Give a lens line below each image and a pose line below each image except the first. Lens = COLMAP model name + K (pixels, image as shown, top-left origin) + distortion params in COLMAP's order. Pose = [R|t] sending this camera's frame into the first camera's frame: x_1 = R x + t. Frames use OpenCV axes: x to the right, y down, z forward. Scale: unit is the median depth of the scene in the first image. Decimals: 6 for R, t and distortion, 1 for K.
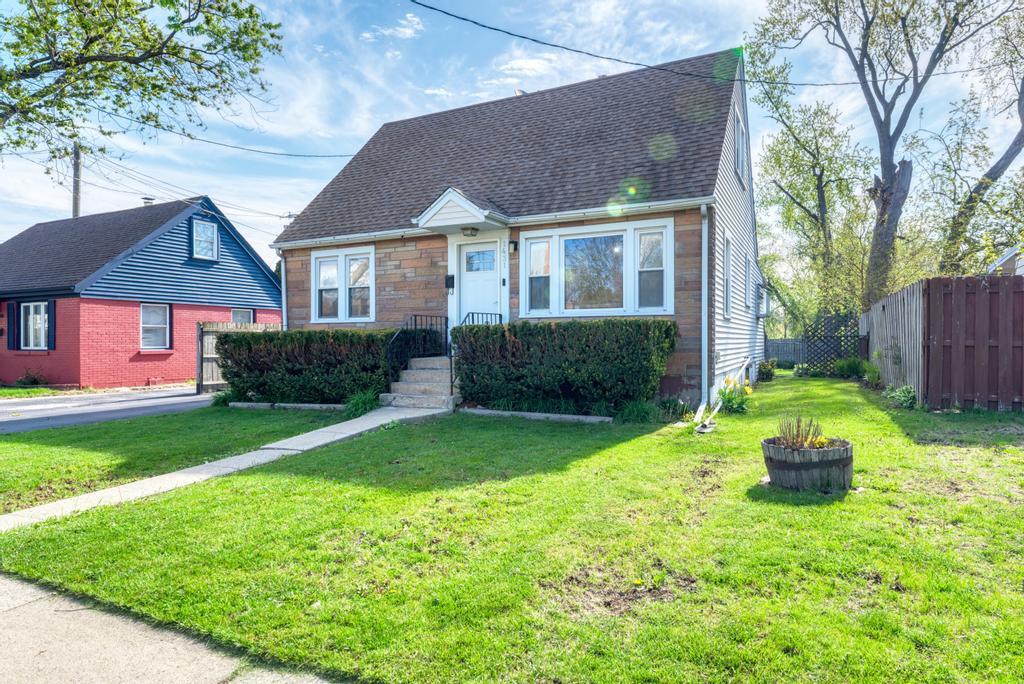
lens RADIAL K [[597.3, 0, 512.0], [0, 597.3, 342.0], [0, 0, 1]] dist [0.006714, 0.000240]
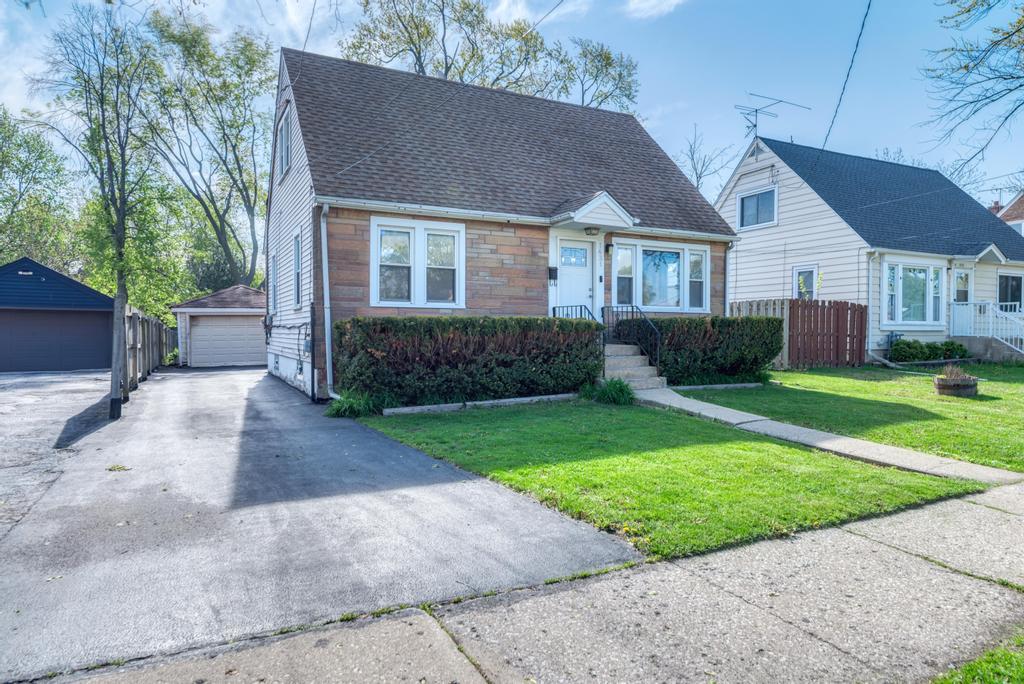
lens RADIAL K [[638.6, 0, 512.0], [0, 638.6, 342.0], [0, 0, 1]] dist [0.005774, 0.001205]
pose [[0.587389, -0.006766, 0.809277, -1.034079], [-0.003307, 0.999937, 0.010760, 0.006859], [-0.809298, -0.008997, 0.587329, 0.396949]]
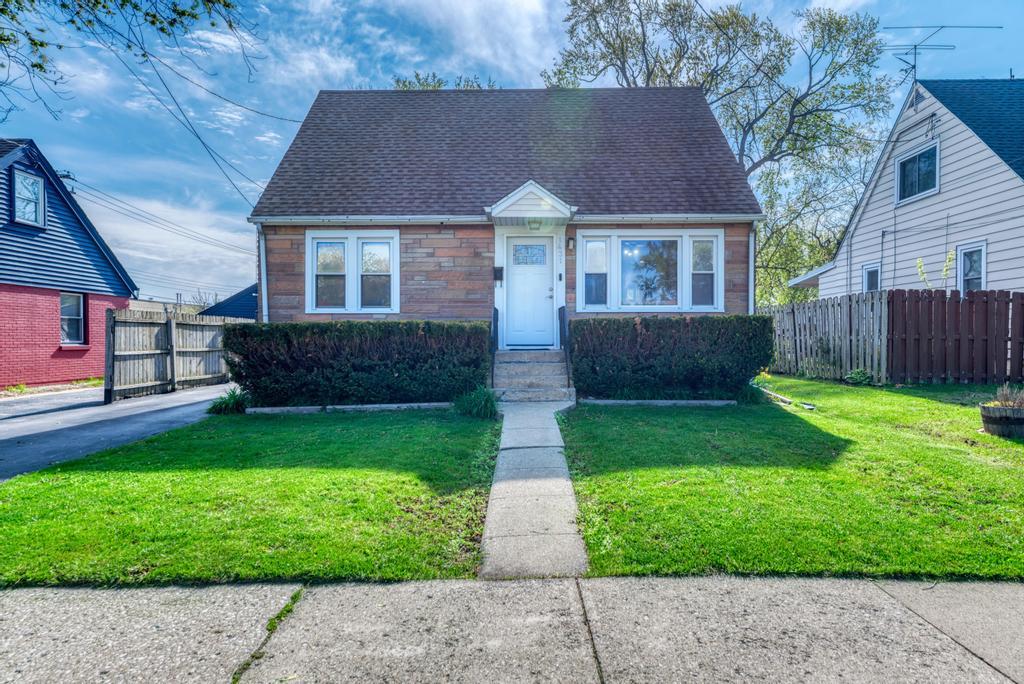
lens RADIAL K [[597.3, 0, 512.0], [0, 597.3, 342.0], [0, 0, 1]] dist [0.006714, 0.000240]
pose [[0.899280, -0.000328, 0.437373, -0.505245], [-0.001502, 0.999992, 0.003839, 0.006955], [-0.437371, -0.004109, 0.899272, 0.107536]]
